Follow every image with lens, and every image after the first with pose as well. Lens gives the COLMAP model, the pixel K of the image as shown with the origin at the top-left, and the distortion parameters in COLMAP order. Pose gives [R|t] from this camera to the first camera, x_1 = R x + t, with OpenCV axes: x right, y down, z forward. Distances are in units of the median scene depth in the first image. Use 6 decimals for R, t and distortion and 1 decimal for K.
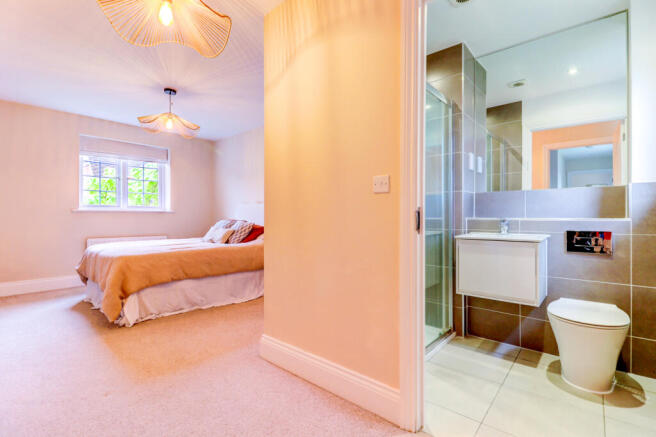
lens RADIAL K [[302.4, 0, 328.0], [0, 302.4, 218.5], [0, 0, 1]] dist [0.002927, -0.013517]
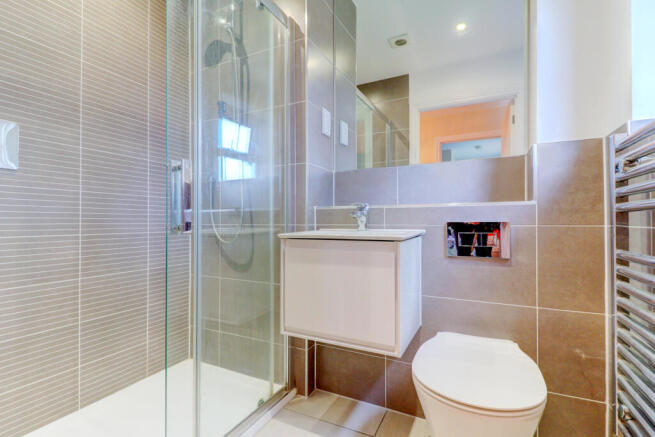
lens RADIAL K [[301.9, 0, 327.5], [0, 301.9, 218.5], [0, 0, 1]] dist [0.002927, -0.013517]
pose [[0.968947, 0.004418, 0.247228, 0.351442], [-0.000911, 0.999897, -0.014297, 0.036703], [-0.247265, 0.013628, 0.968852, 0.401094]]
